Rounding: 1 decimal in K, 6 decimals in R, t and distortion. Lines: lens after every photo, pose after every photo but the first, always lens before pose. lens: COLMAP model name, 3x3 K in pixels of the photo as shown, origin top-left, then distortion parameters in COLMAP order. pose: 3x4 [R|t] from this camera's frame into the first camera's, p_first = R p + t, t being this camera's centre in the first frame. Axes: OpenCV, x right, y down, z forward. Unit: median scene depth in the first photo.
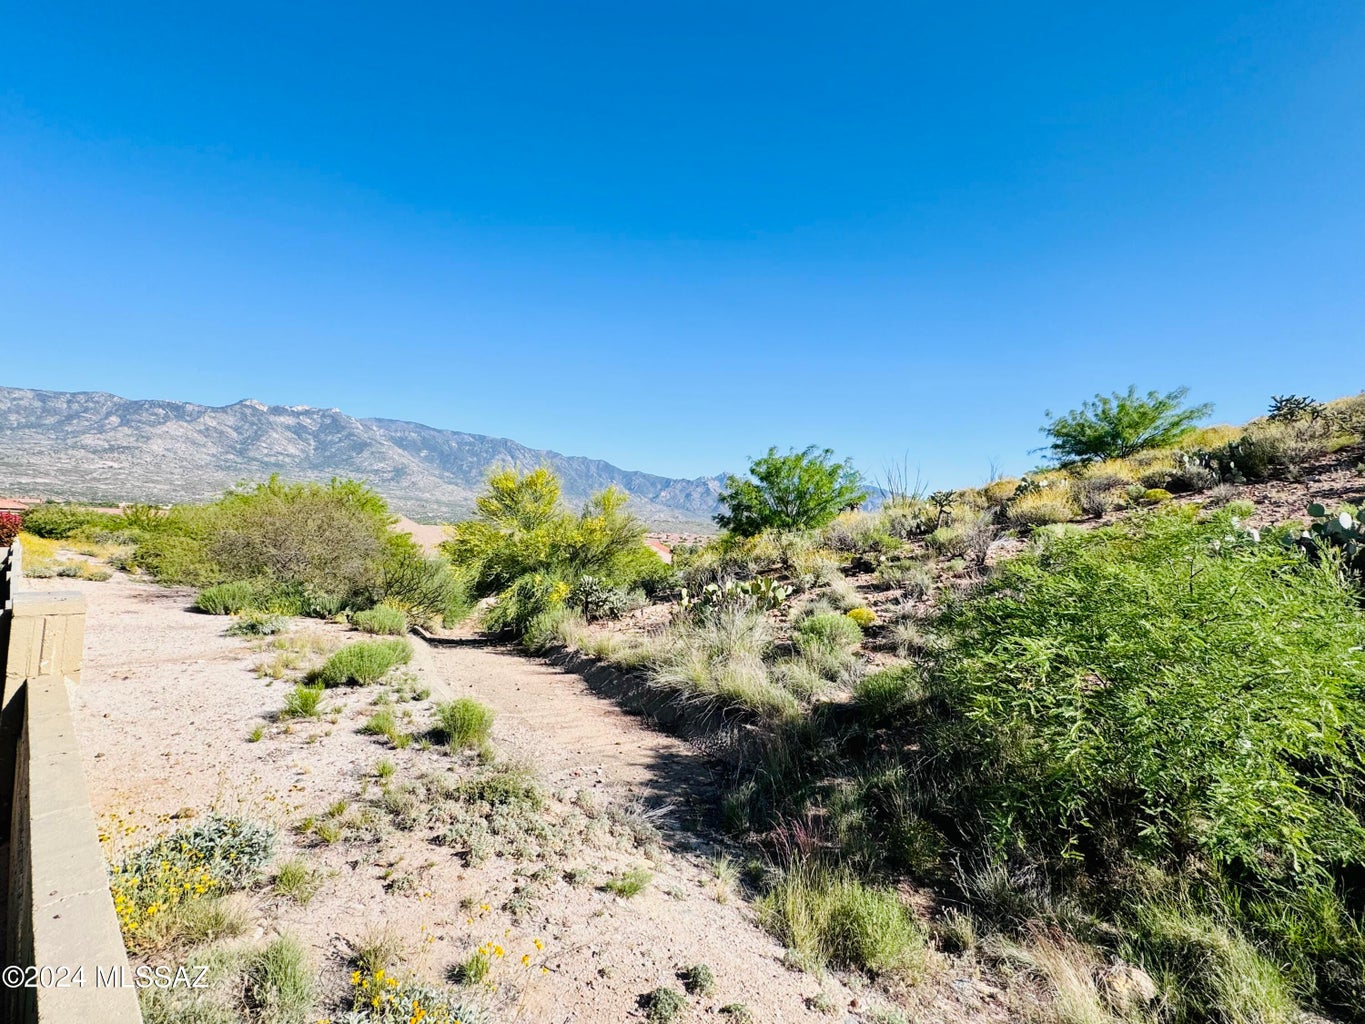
lens RADIAL K [[624.4, 0, 683.4], [0, 624.4, 513.9], [0, 0, 1]] dist [0.000852, -0.001585]
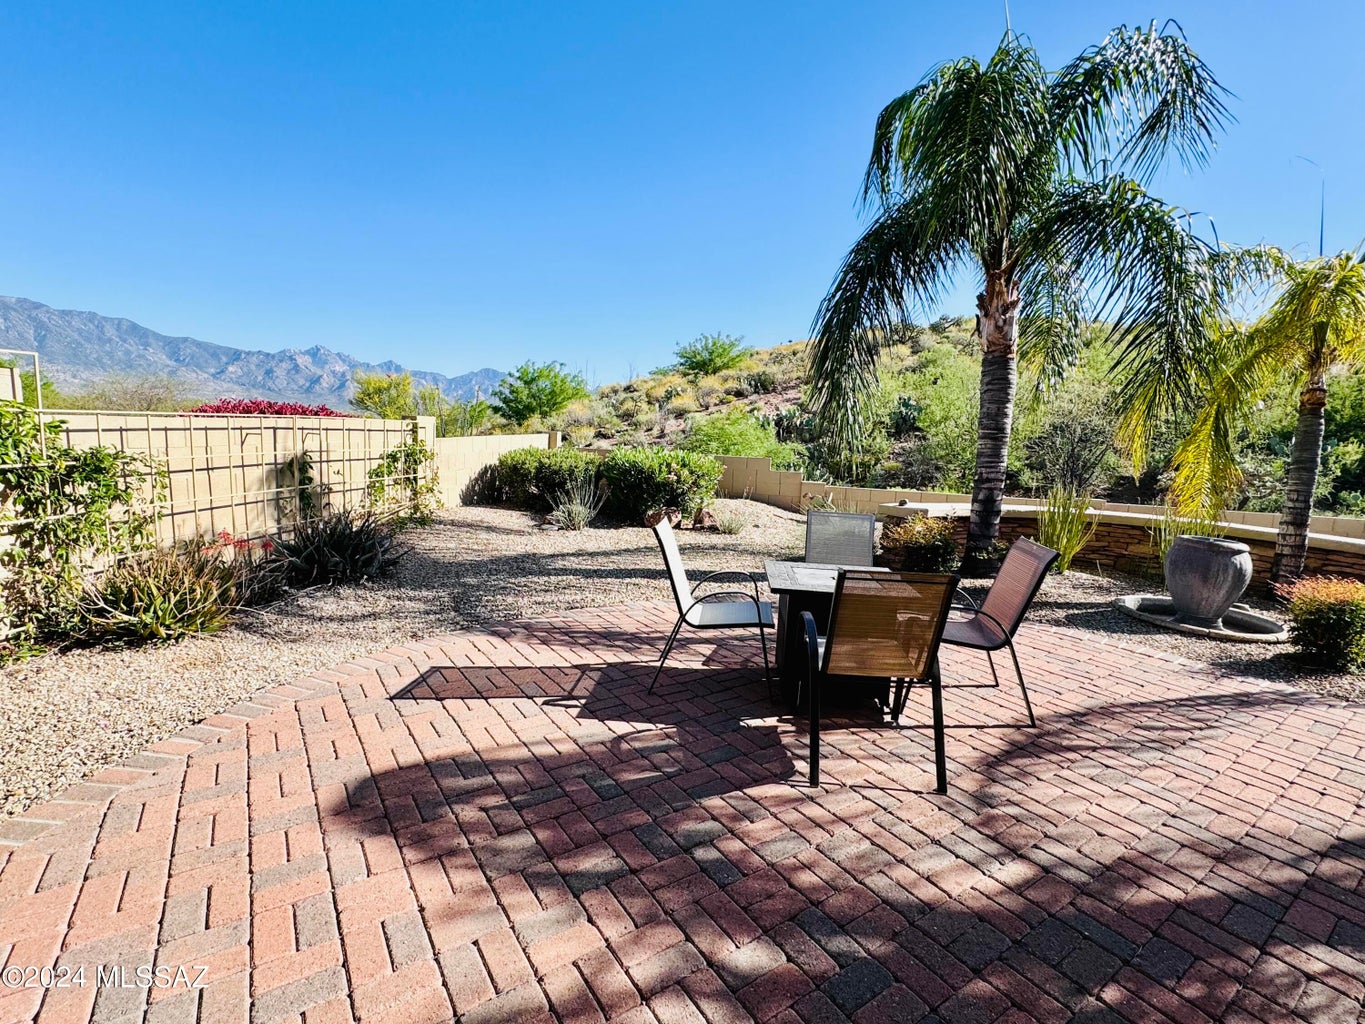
lens RADIAL K [[624.4, 0, 682.7], [0, 624.4, 513.3], [0, 0, 1]] dist [0.000852, -0.001585]
pose [[0.834109, -0.085828, 0.544882, -0.570618], [-0.014542, 0.984055, 0.177266, -0.021475], [-0.551408, -0.155783, 0.819561, -0.714964]]
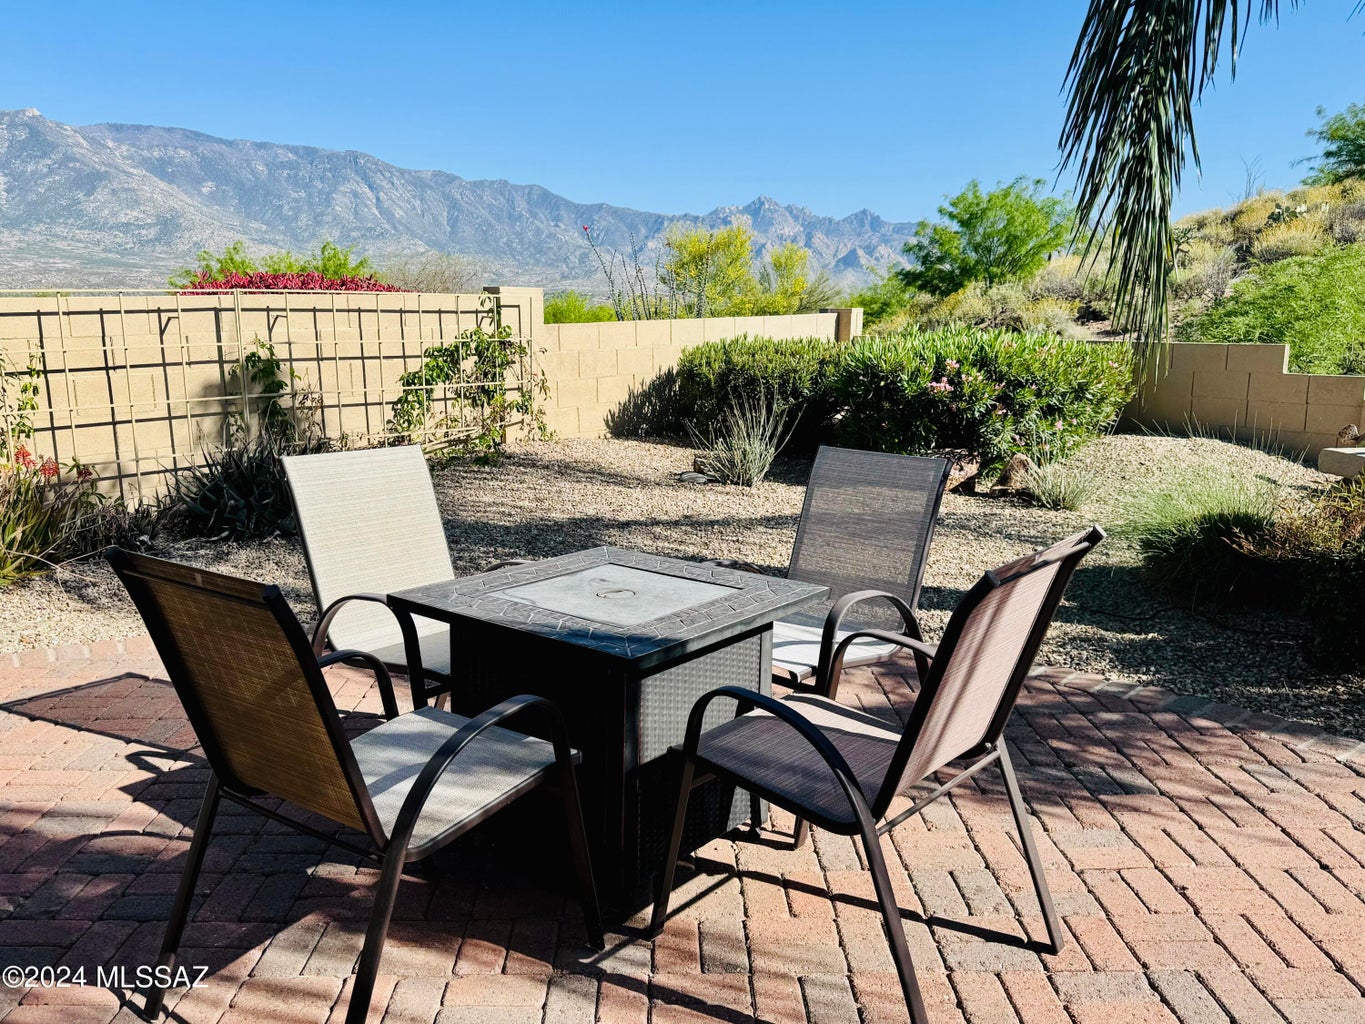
lens RADIAL K [[1094.3, 0, 687.5], [0, 1094.3, 524.6], [0, 0, 1]] dist [0.065230, -0.080627]
pose [[0.998730, -0.049019, -0.011669, -0.334499], [0.050383, 0.974723, 0.217659, -0.001835], [0.000705, -0.217971, 0.975955, -0.732353]]
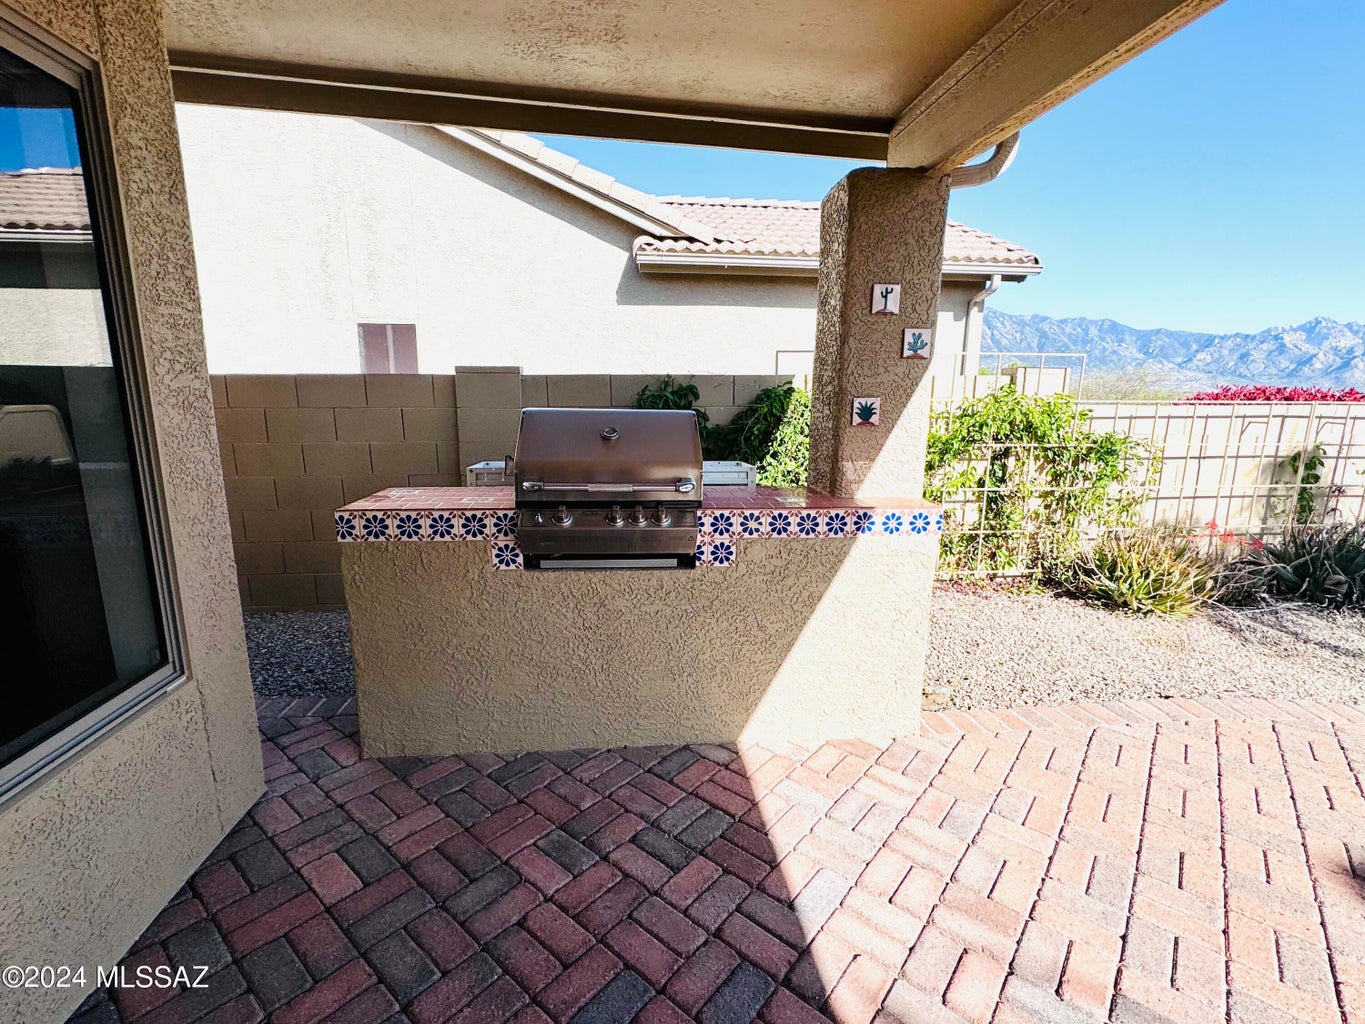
lens RADIAL K [[624.4, 0, 681.5], [0, 624.4, 509.3], [0, 0, 1]] dist [0.000852, -0.001585]
pose [[0.756753, 0.084136, -0.648264, -0.592979], [0.035801, 0.984860, 0.169614, -0.020750], [0.652720, -0.151564, 0.742283, -0.728933]]
